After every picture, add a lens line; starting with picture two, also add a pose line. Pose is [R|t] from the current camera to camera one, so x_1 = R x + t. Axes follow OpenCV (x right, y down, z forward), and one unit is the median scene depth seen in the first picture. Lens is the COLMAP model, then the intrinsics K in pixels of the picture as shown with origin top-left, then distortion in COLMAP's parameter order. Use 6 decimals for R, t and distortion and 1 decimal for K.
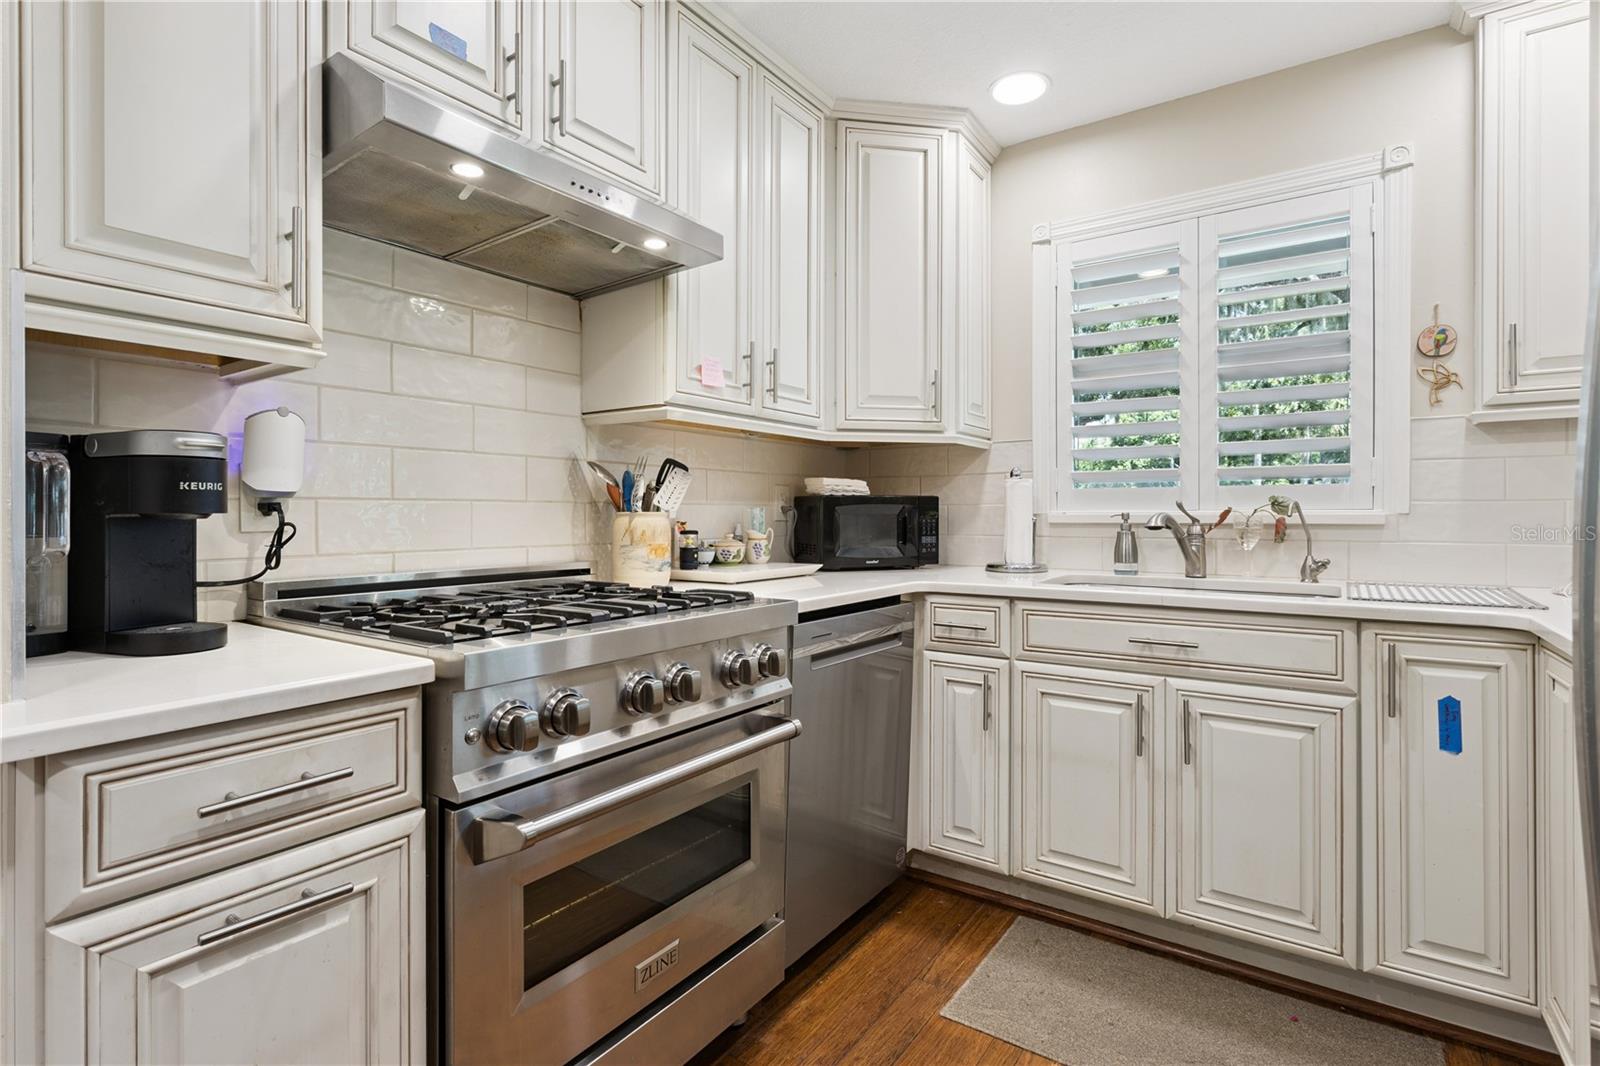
lens RADIAL K [[772.4, 0, 793.7], [0, 772.4, 519.7], [0, 0, 1]] dist [0.002853, 0.000594]
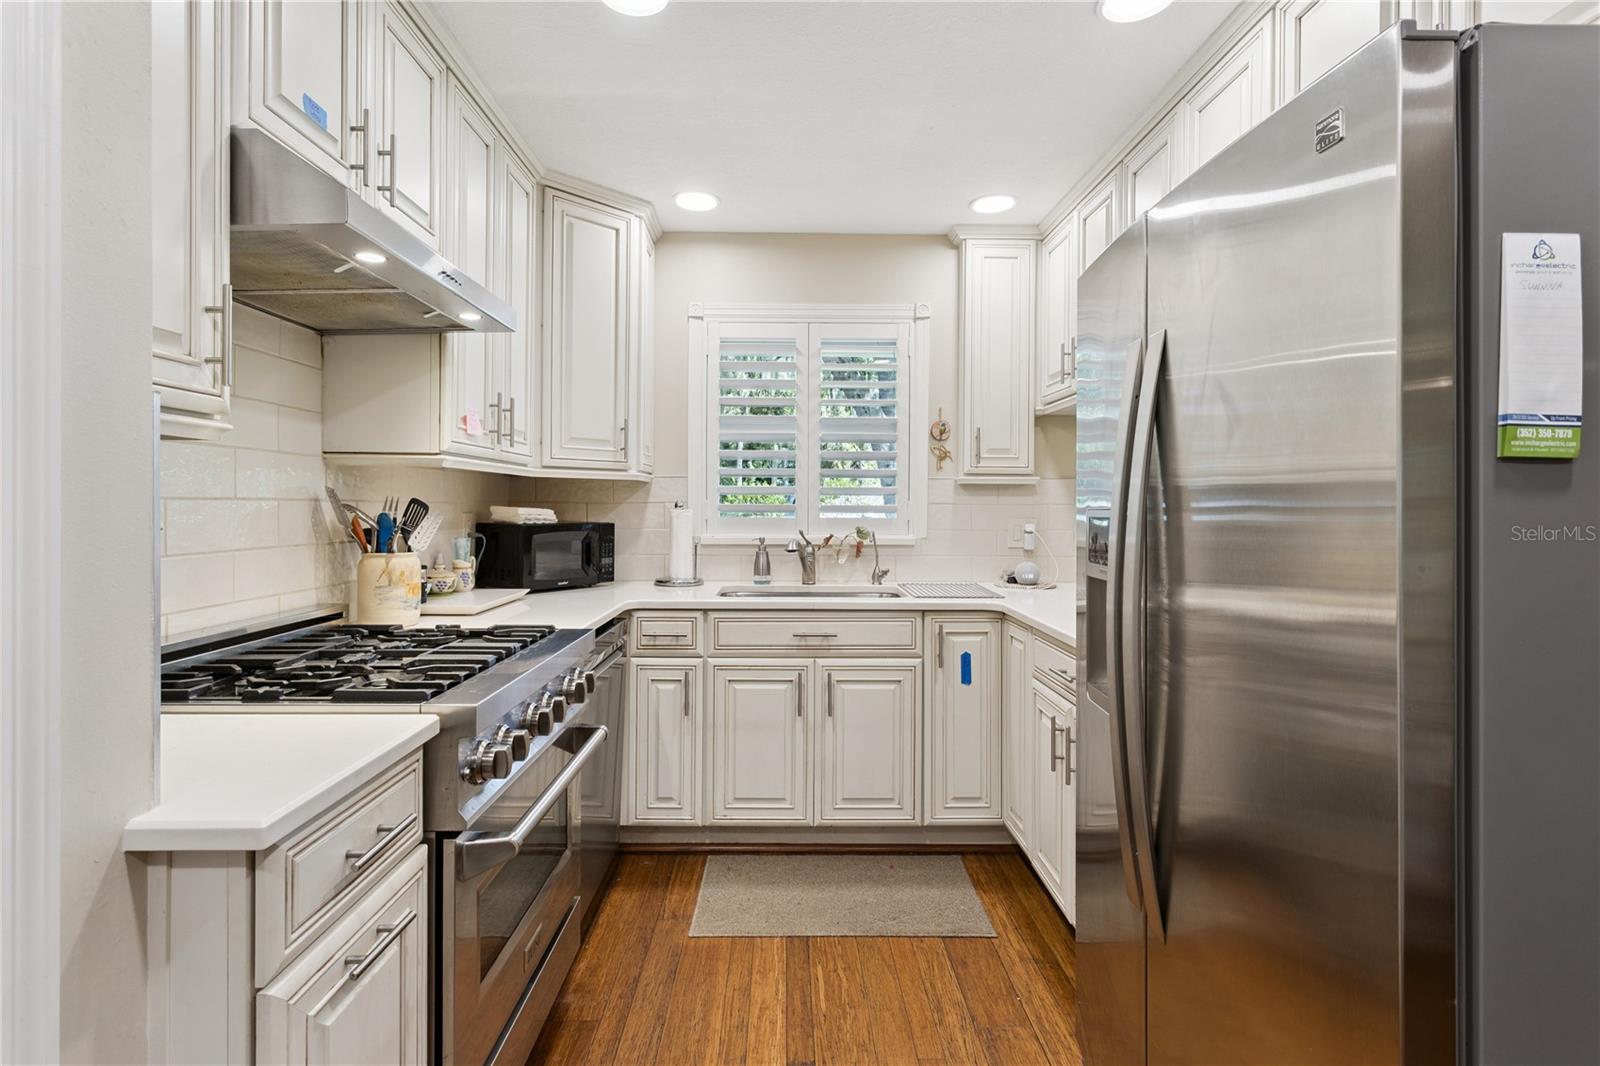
lens RADIAL K [[772.4, 0, 793.7], [0, 772.4, 519.7], [0, 0, 1]] dist [0.002853, 0.000594]
pose [[0.815161, -0.004544, 0.579217, -0.346687], [-0.001782, 0.999945, 0.010352, -0.062538], [-0.579232, -0.009471, 0.815108, -0.129569]]
